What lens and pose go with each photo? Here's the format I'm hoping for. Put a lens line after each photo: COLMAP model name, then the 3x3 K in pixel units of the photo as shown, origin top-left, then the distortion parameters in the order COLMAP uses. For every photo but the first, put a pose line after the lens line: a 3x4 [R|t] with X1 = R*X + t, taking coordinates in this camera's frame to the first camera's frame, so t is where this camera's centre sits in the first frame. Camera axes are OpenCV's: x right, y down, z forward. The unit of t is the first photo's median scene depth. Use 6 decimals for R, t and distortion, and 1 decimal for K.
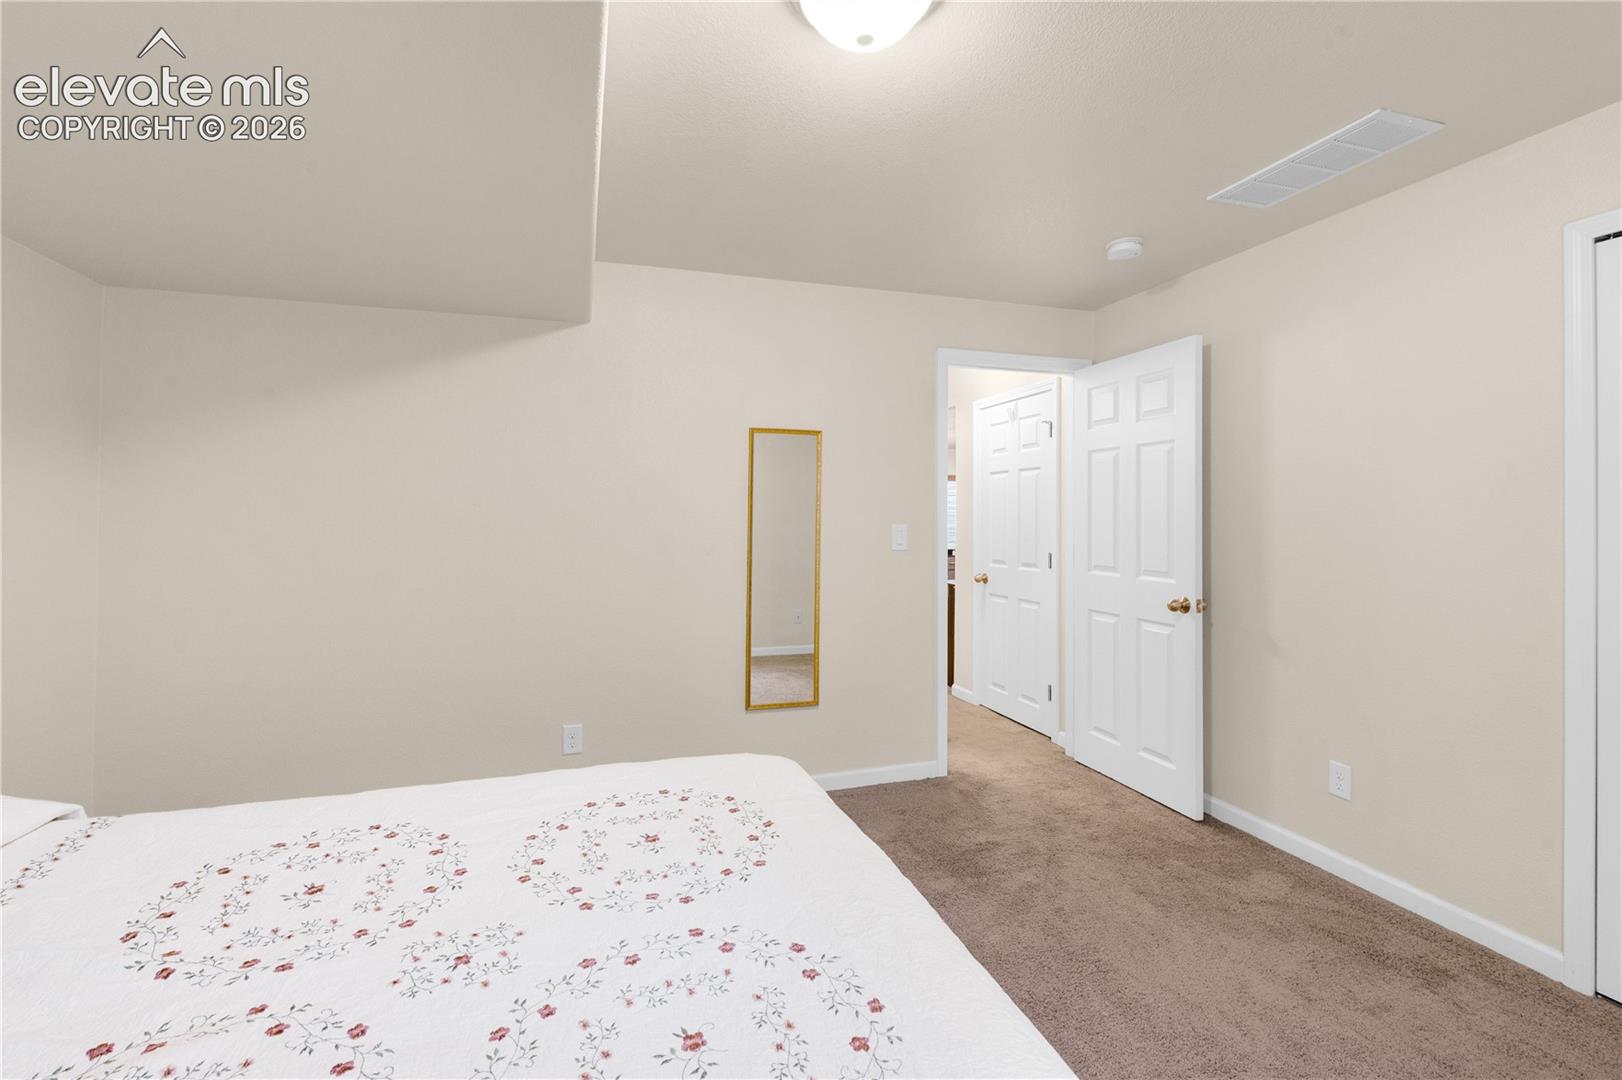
lens RADIAL K [[709.8, 0, 806.9], [0, 709.8, 526.9], [0, 0, 1]] dist [-0.000298, -0.000593]
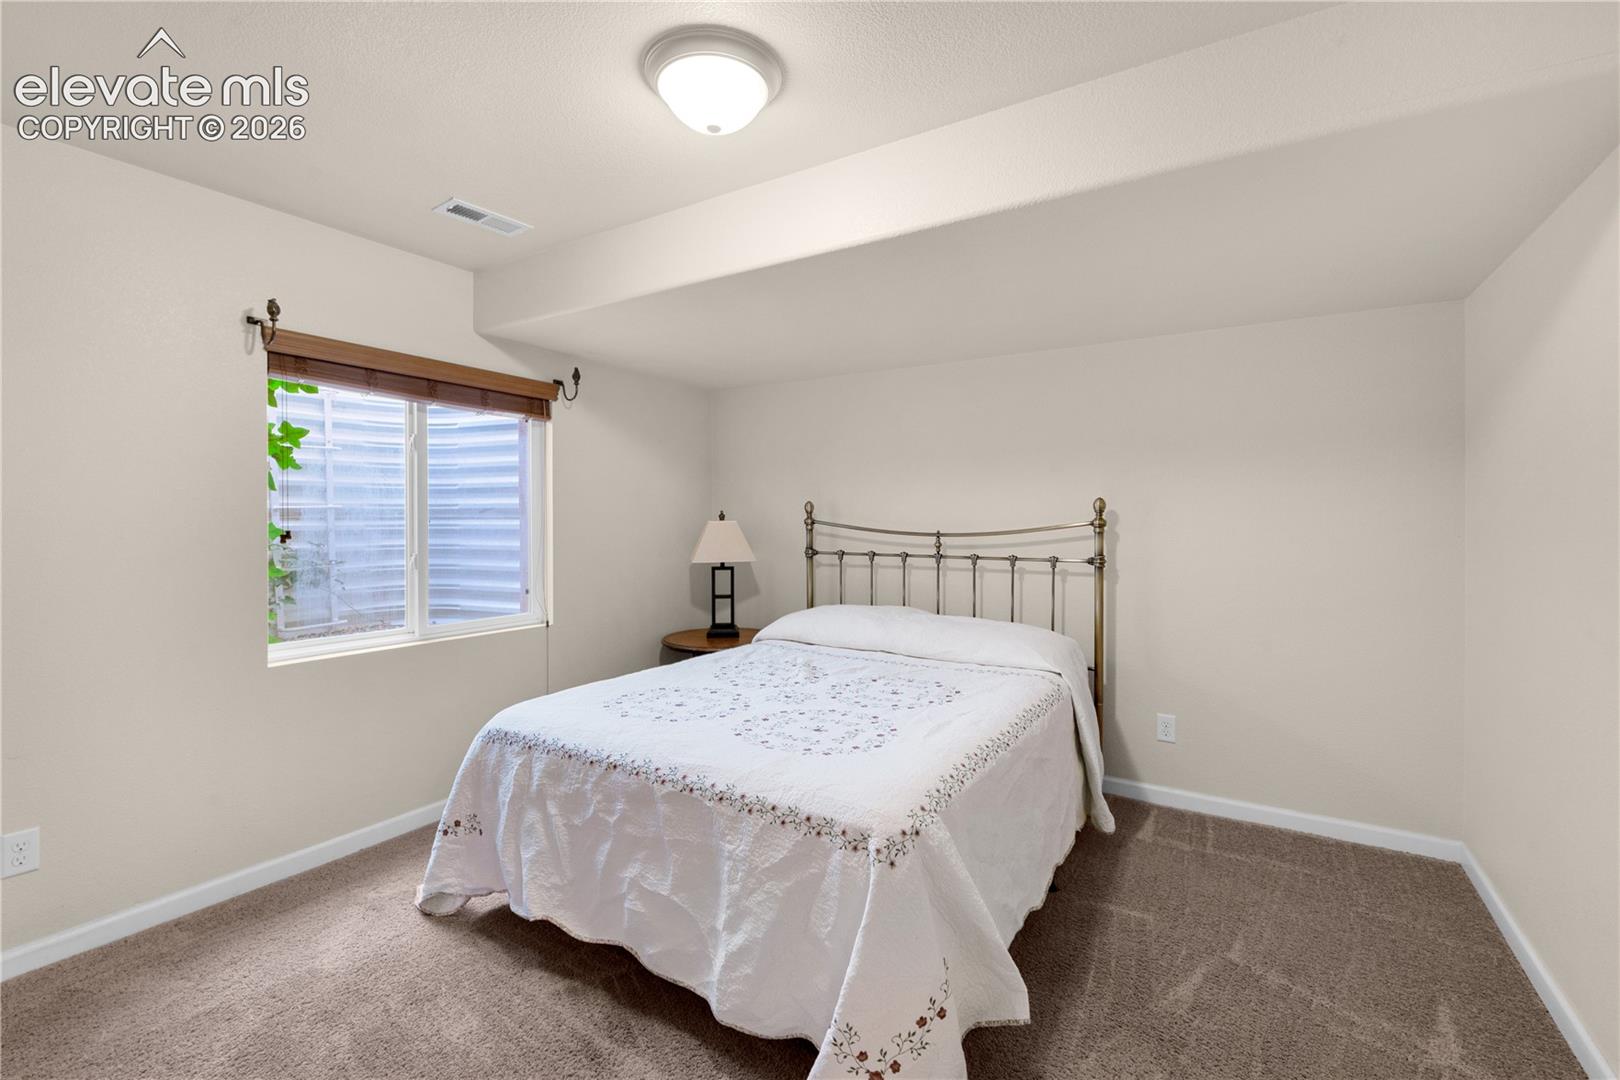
lens RADIAL K [[708.9, 0, 805.9], [0, 708.9, 526.9], [0, 0, 1]] dist [-0.000298, -0.000593]
pose [[-0.767284, 0.007981, -0.641258, 0.854359], [-0.004211, 0.999838, 0.017483, -0.031818], [0.641293, 0.016115, -0.767126, 2.345601]]
